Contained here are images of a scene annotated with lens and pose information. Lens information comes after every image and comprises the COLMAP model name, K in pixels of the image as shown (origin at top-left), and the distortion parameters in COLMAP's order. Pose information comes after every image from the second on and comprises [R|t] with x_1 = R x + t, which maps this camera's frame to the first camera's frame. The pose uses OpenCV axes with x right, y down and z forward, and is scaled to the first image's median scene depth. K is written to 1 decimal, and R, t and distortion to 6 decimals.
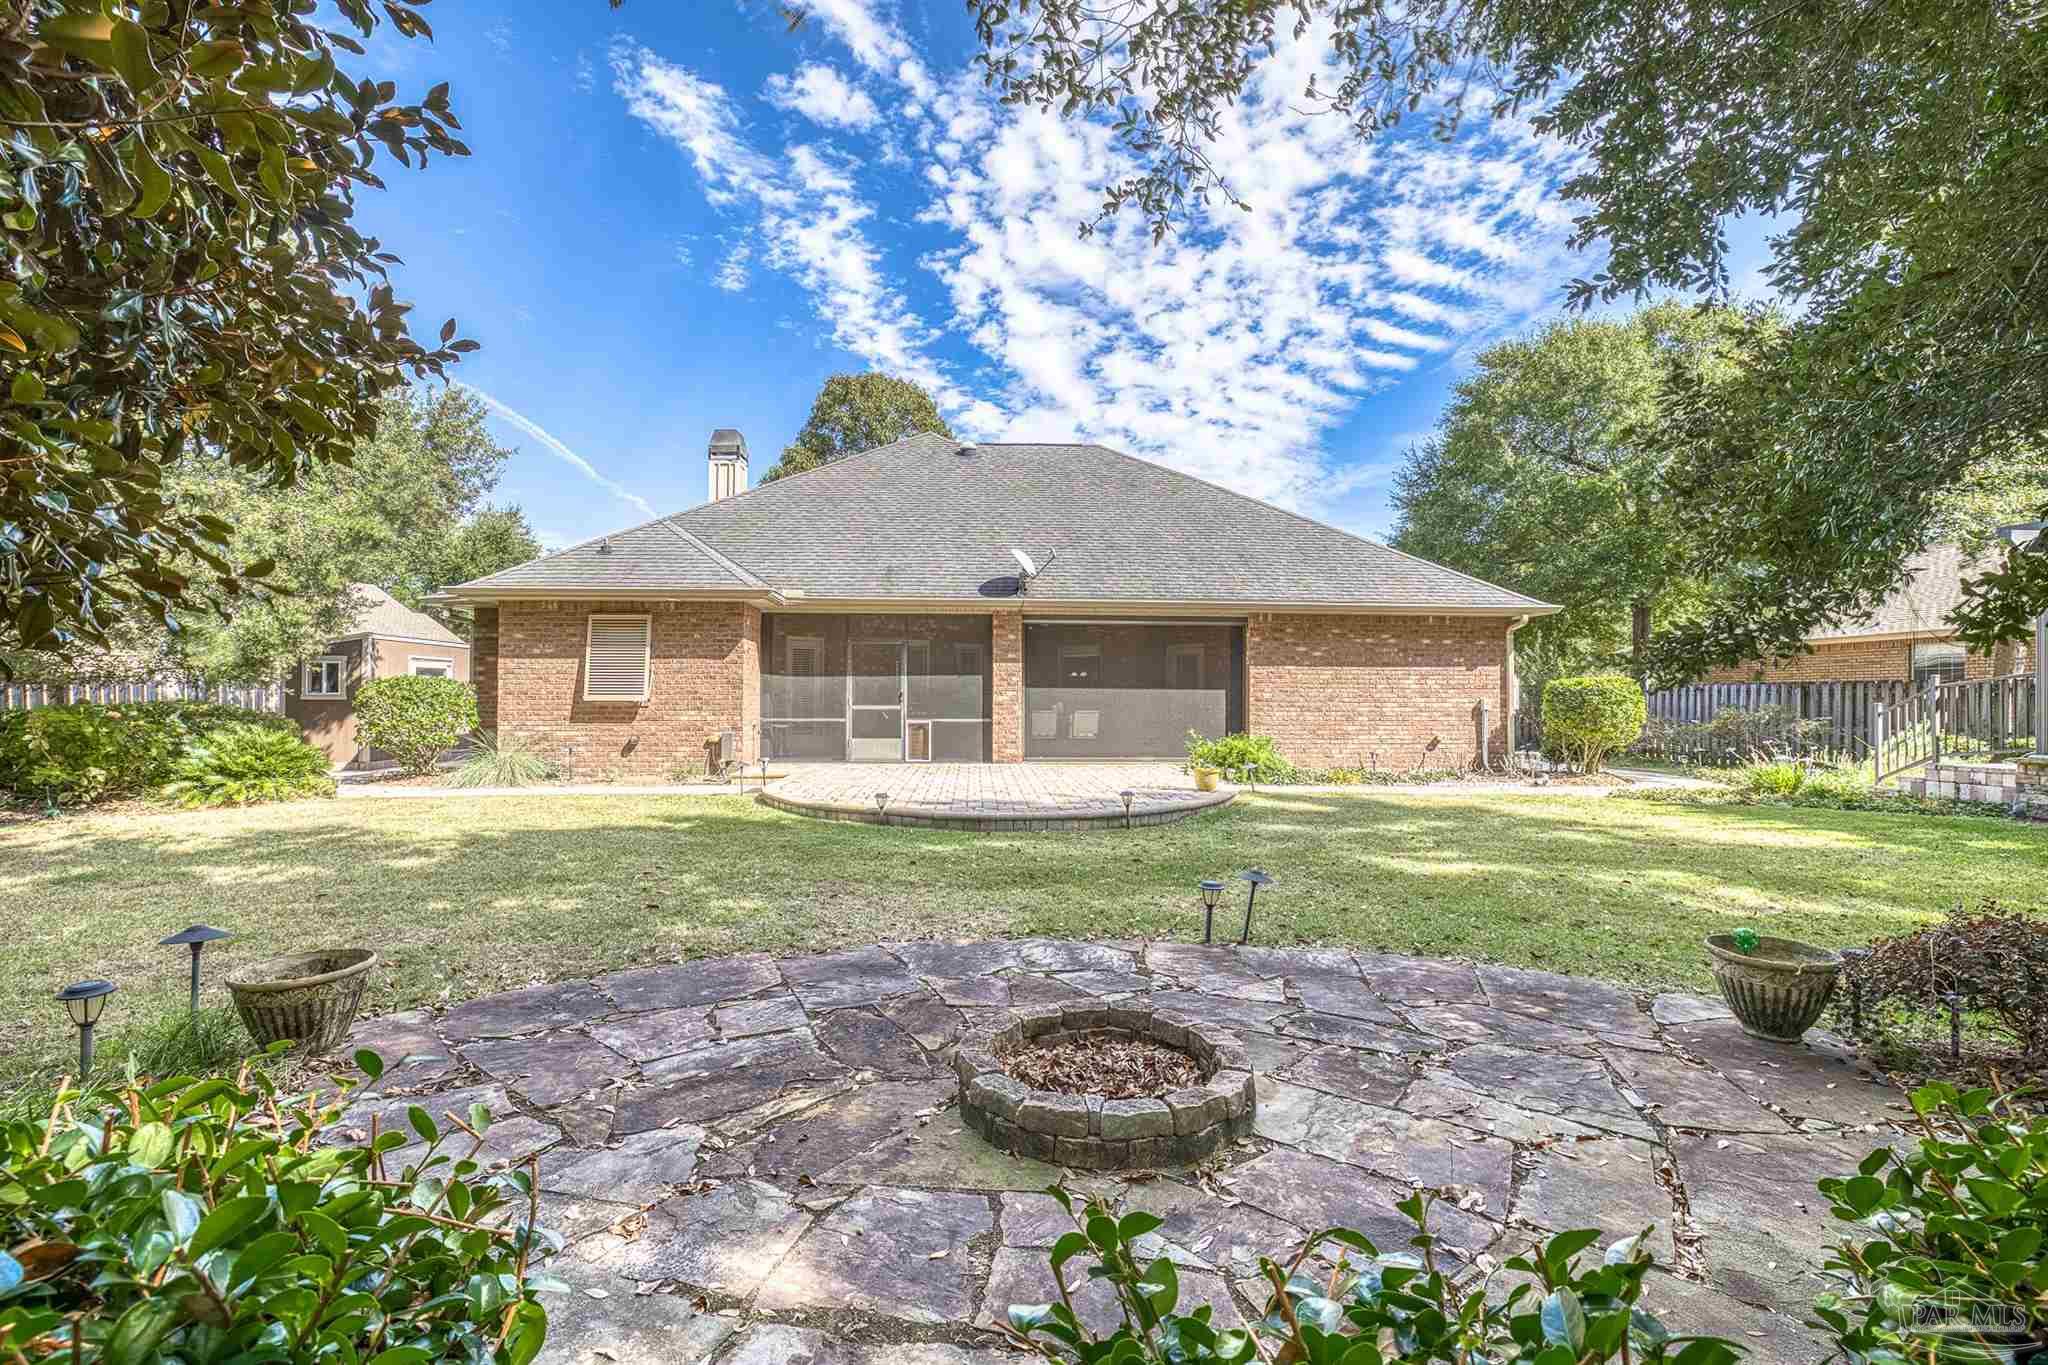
lens RADIAL K [[889.3, 0, 1027.5], [0, 889.3, 699.2], [0, 0, 1]] dist [0.000343, 0.000447]
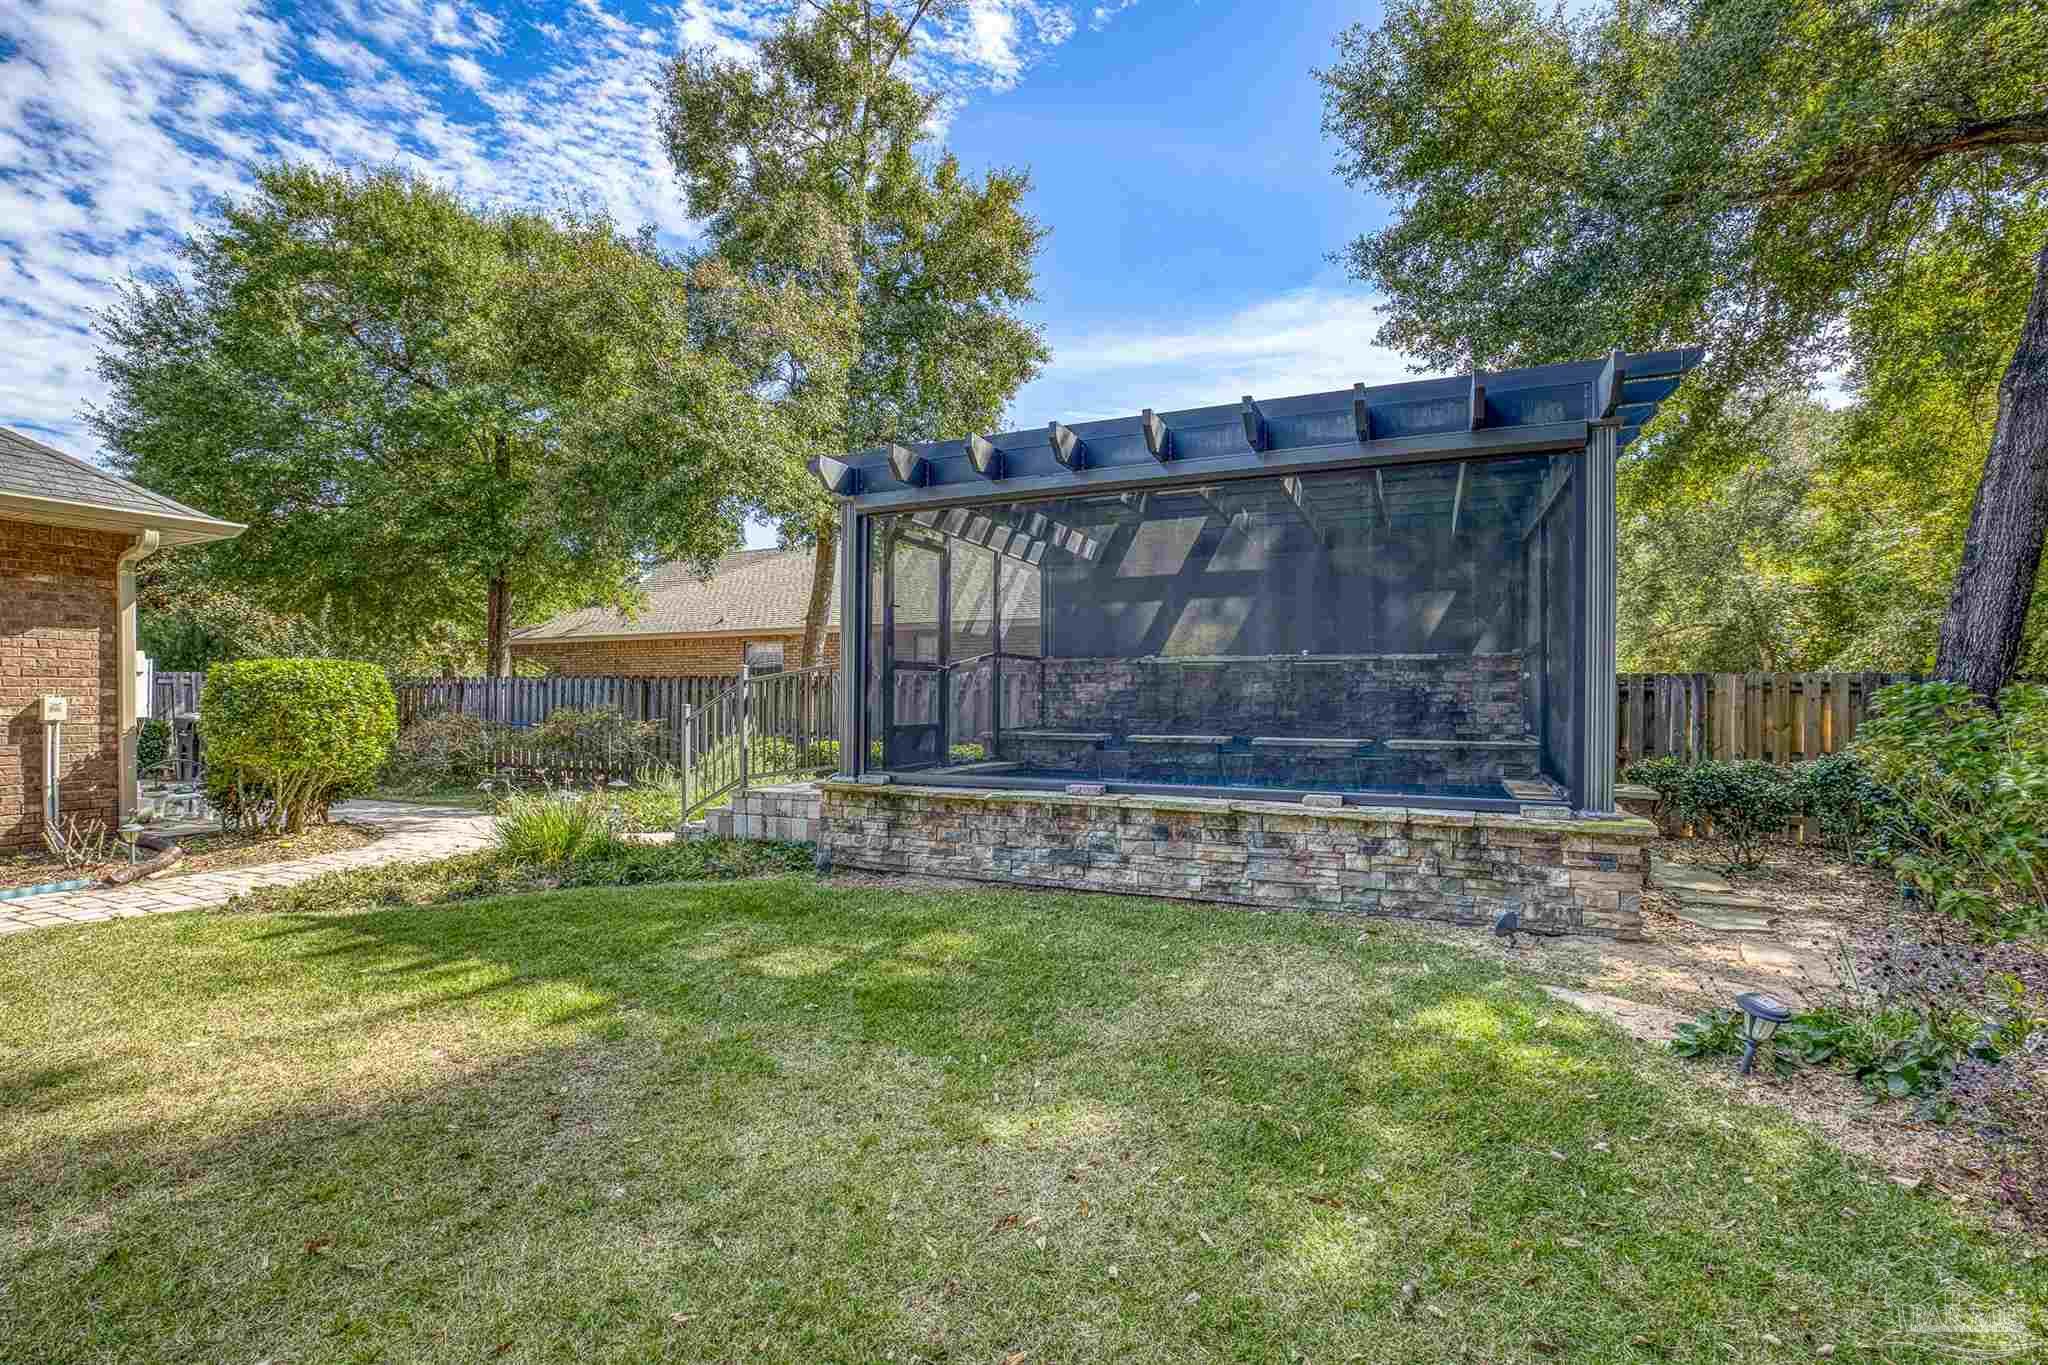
lens RADIAL K [[889.3, 0, 1026.6], [0, 889.3, 692.6], [0, 0, 1]] dist [0.000343, 0.000447]
pose [[0.483050, 0.002485, 0.875590, 0.382650], [-0.001707, 0.999997, -0.001897, -0.003239], [-0.875591, -0.000578, 0.483052, 0.345581]]
